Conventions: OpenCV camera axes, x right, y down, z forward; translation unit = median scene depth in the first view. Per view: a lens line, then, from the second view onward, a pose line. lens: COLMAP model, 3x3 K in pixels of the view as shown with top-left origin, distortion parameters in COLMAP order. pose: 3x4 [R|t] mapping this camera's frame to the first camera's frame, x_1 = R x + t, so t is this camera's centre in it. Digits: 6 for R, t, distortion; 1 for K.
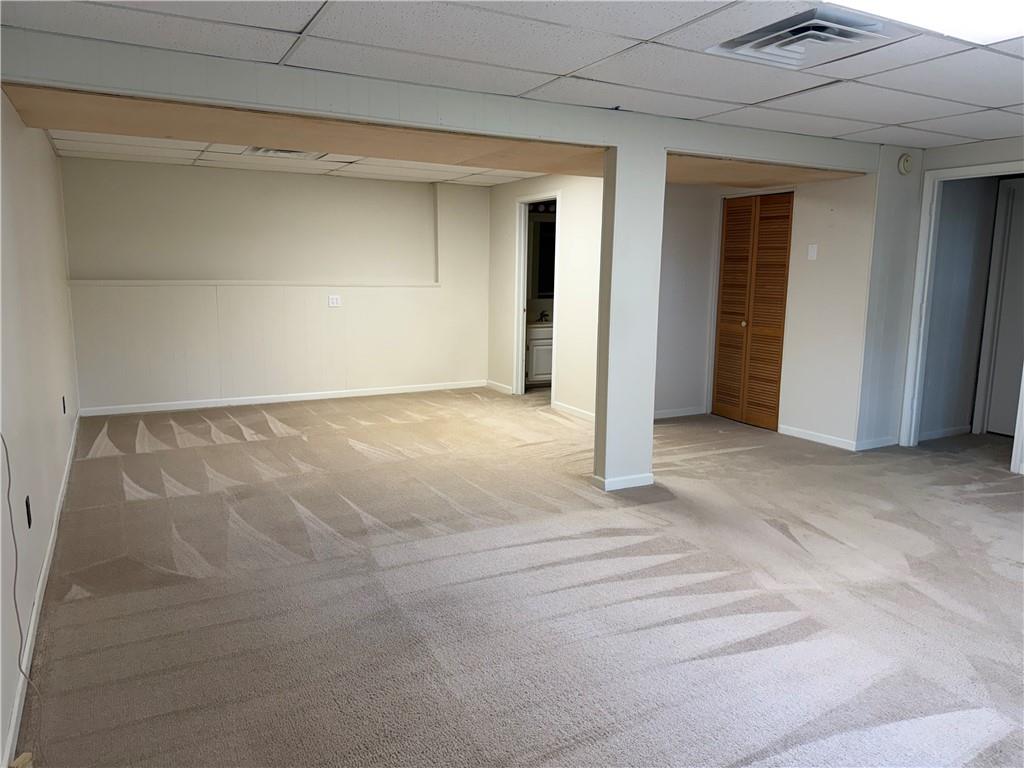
lens RADIAL K [[732.0, 0, 511.4], [0, 732.0, 384.4], [0, 0, 1]] dist [0.066670, -0.077237]
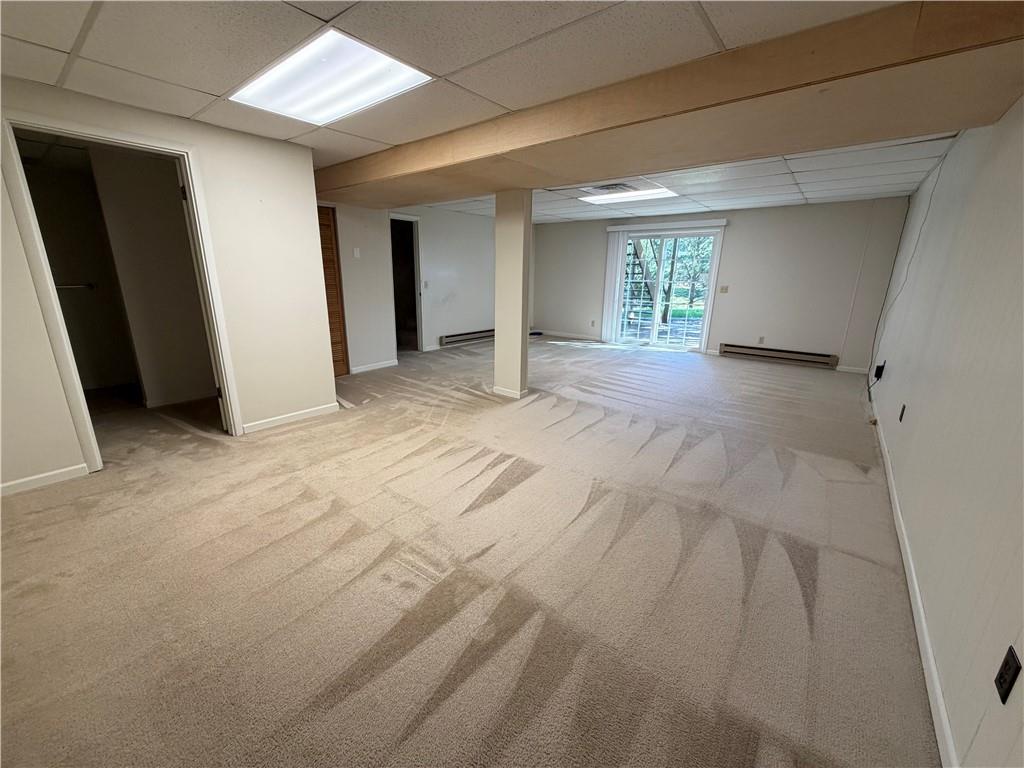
lens RADIAL K [[408.1, 0, 515.2], [0, 408.1, 376.1], [0, 0, 1]] dist [0.001231, -0.000209]
pose [[-0.399870, -0.263081, 0.878004, -0.840216], [0.123809, 0.933639, 0.336138, -0.277871], [-0.908171, 0.243116, -0.340763, 1.591043]]
